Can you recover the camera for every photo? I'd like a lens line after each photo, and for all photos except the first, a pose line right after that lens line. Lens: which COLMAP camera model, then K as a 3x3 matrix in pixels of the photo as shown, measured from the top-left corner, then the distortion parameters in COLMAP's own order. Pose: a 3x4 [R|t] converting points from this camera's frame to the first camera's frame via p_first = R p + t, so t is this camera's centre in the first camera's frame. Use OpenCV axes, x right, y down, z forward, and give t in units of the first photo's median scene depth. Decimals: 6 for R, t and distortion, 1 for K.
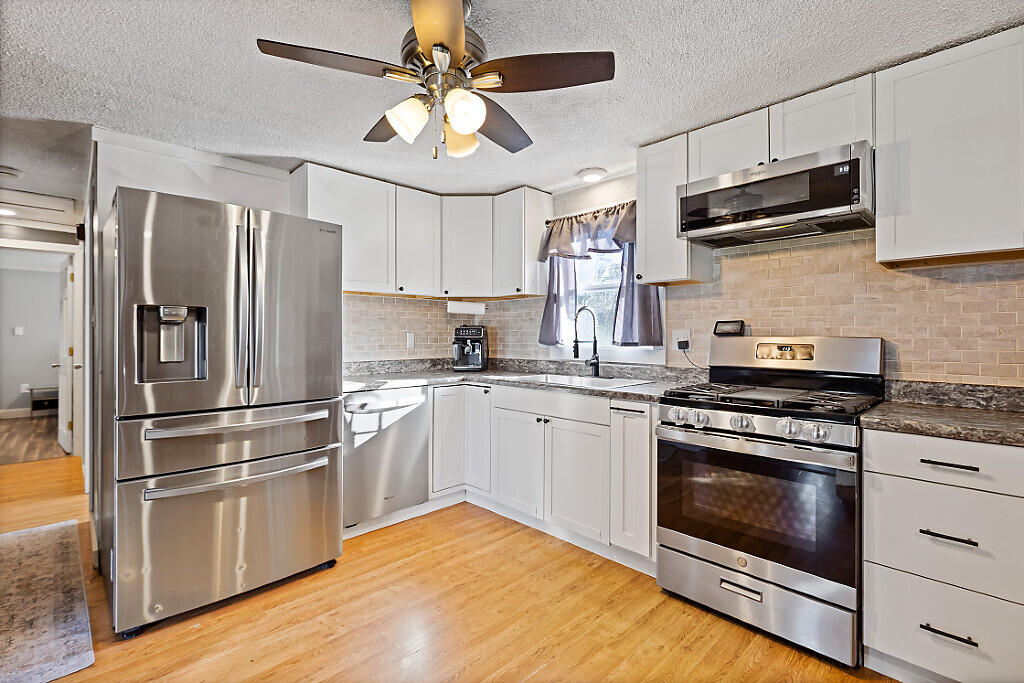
lens RADIAL K [[468.9, 0, 506.2], [0, 468.9, 336.1], [0, 0, 1]] dist [0.000045, 0.000026]
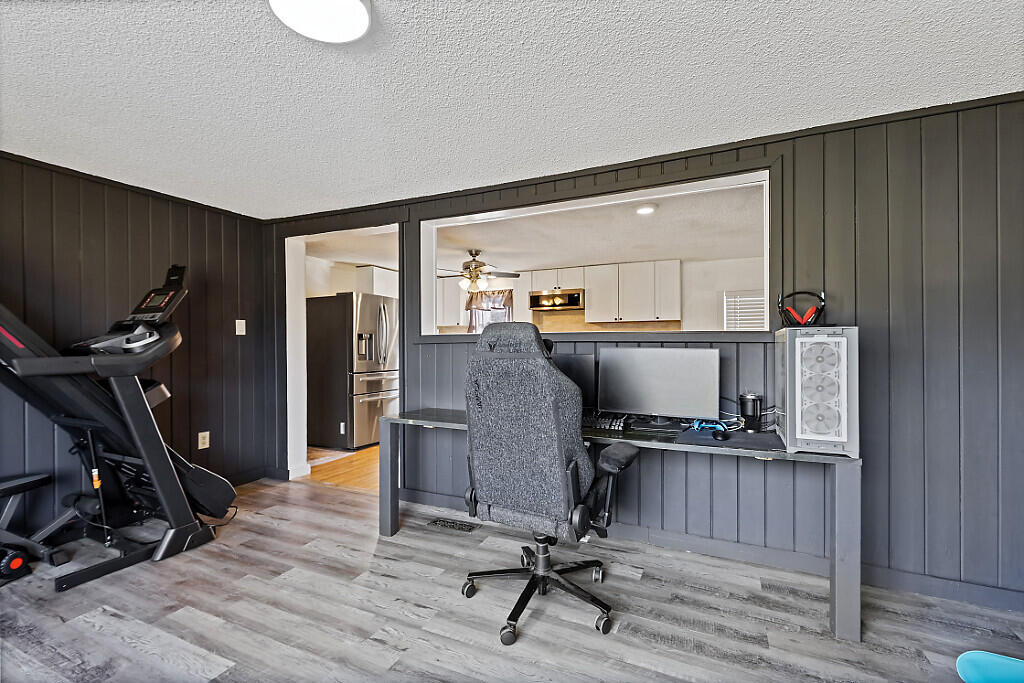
lens RADIAL K [[468.9, 0, 510.7], [0, 468.9, 345.6], [0, 0, 1]] dist [0.000045, 0.000026]
pose [[0.931059, -0.001873, 0.364864, -0.581770], [0.002584, 0.999996, -0.001462, 0.007627], [-0.364859, 0.002304, 0.931060, -1.199912]]
